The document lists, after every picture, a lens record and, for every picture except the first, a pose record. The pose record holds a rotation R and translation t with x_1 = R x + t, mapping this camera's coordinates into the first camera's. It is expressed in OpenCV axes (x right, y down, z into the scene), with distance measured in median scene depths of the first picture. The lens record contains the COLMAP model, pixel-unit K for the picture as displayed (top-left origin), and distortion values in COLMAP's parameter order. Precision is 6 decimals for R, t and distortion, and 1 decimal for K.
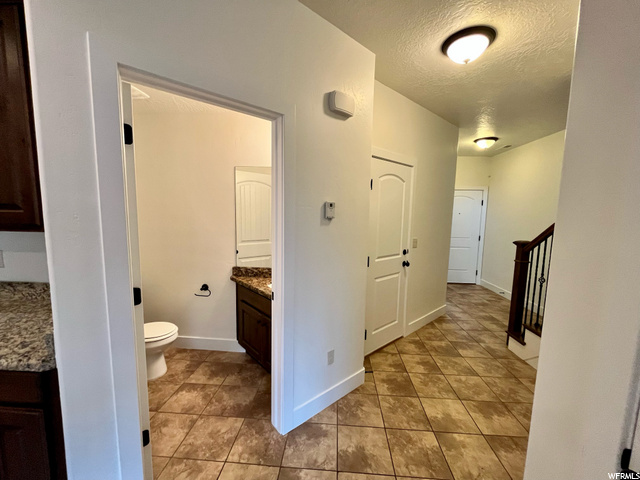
lens RADIAL K [[258.3, 0, 321.8], [0, 258.3, 240.2], [0, 0, 1]] dist [-0.002204, -0.000141]
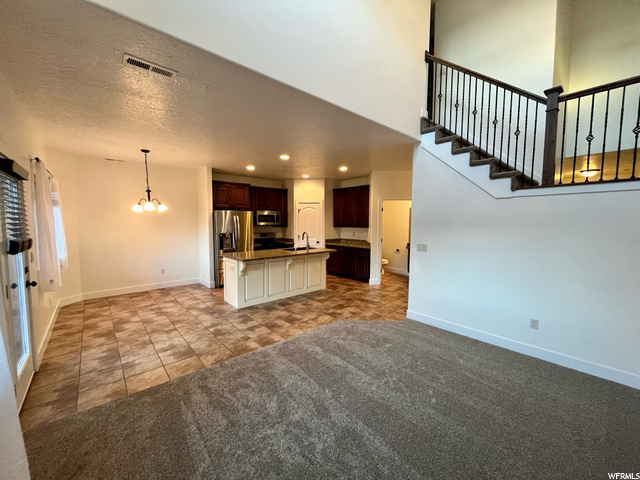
lens RADIAL K [[258.3, 0, 321.8], [0, 258.3, 240.2], [0, 0, 1]] dist [-0.002204, -0.000141]
pose [[0.710178, 0.033353, -0.703231, 1.284425], [-0.066108, 0.997623, -0.019445, 0.249719], [0.700911, 0.060299, 0.710695, -2.183904]]
